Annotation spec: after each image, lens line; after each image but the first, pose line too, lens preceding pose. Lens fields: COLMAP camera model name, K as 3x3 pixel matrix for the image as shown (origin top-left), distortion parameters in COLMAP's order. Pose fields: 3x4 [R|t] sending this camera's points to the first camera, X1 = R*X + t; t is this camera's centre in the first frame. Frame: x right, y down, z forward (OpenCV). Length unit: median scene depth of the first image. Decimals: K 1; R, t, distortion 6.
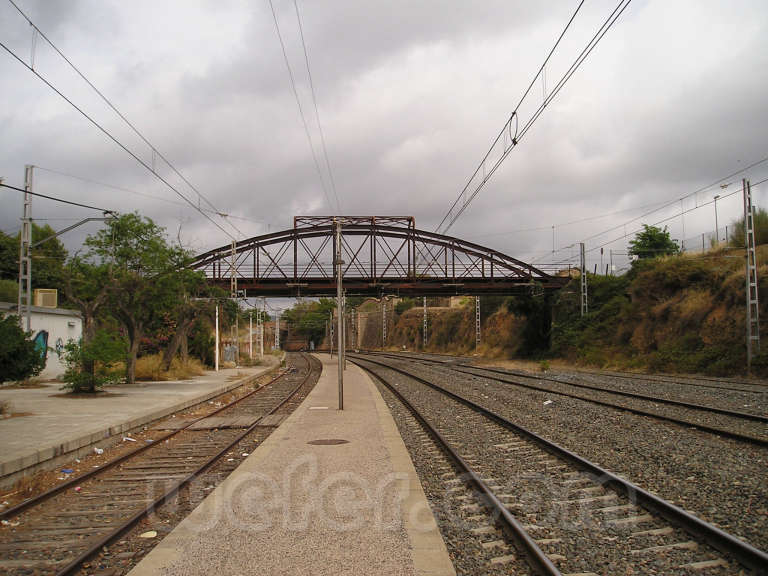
lens RADIAL K [[788.4, 0, 397.9], [0, 788.4, 288.6], [0, 0, 1]] dist [-0.131013, 0.078569]
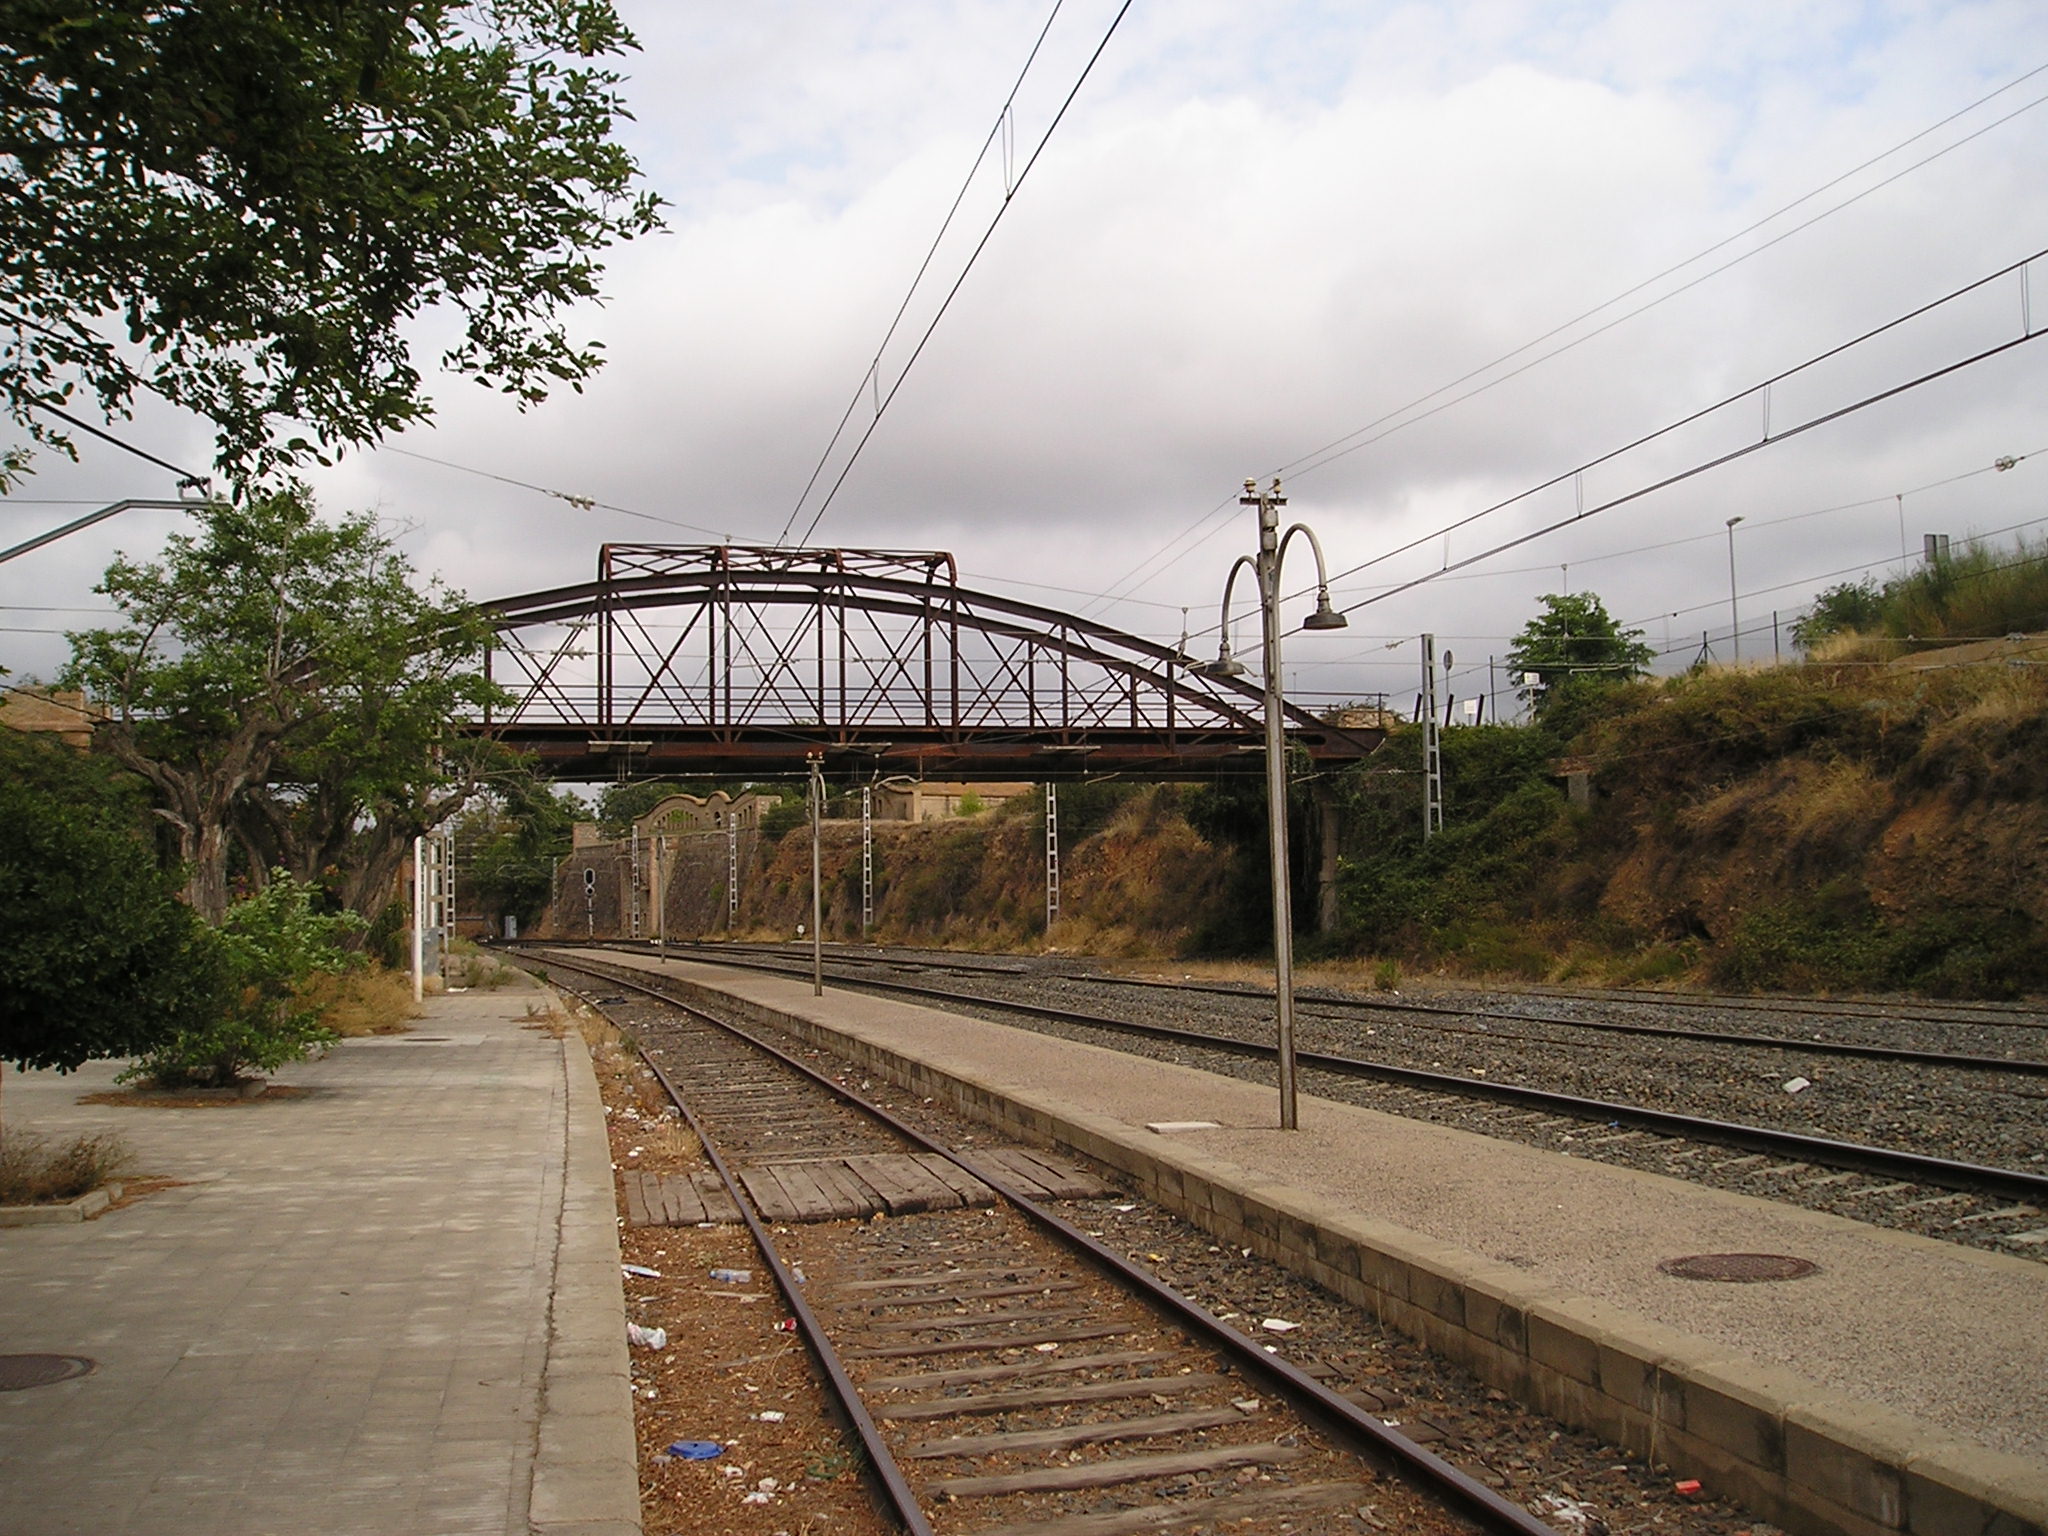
lens RADIAL K [[2102.3, 0, 1061.2], [0, 2102.3, 769.6], [0, 0, 1]] dist [-0.131013, 0.078569]
pose [[0.984579, 0.005148, 0.174865, -0.158984], [-0.004706, 0.999985, -0.002939, 0.012253], [-0.174878, 0.002071, 0.984588, 0.134839]]
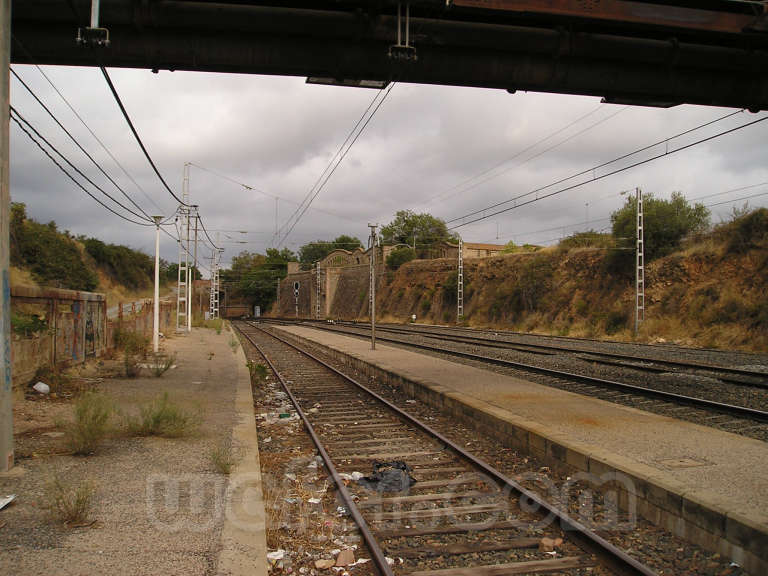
lens RADIAL K [[788.4, 0, 397.9], [0, 788.4, 288.6], [0, 0, 1]] dist [-0.131013, 0.078569]
pose [[0.995893, 0.020992, 0.088075, -0.231774], [-0.024561, 0.998912, 0.039633, 0.095806], [-0.087148, -0.041633, 0.995325, 1.347279]]
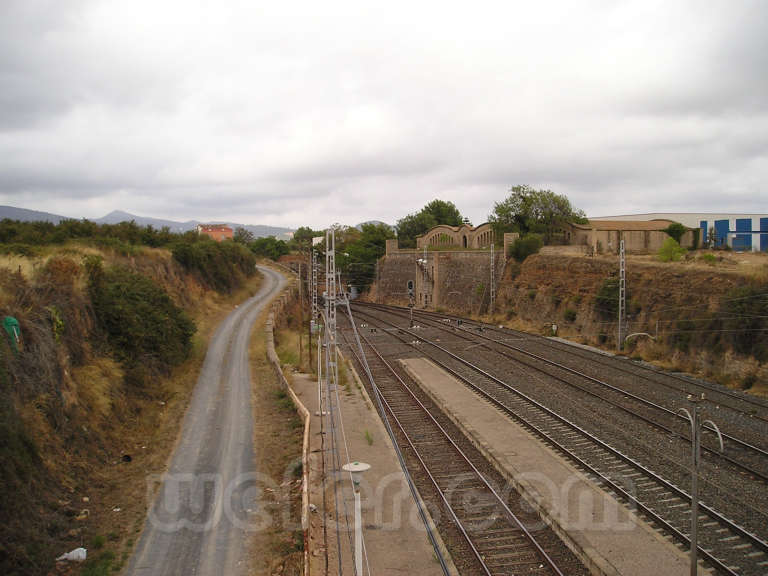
lens RADIAL K [[788.4, 0, 397.9], [0, 788.4, 288.6], [0, 0, 1]] dist [-0.131013, 0.078569]
pose [[0.999982, -0.002273, -0.005601, -0.366024], [0.002901, 0.993398, 0.114681, -0.060465], [0.005303, -0.114695, 0.993387, 1.714898]]
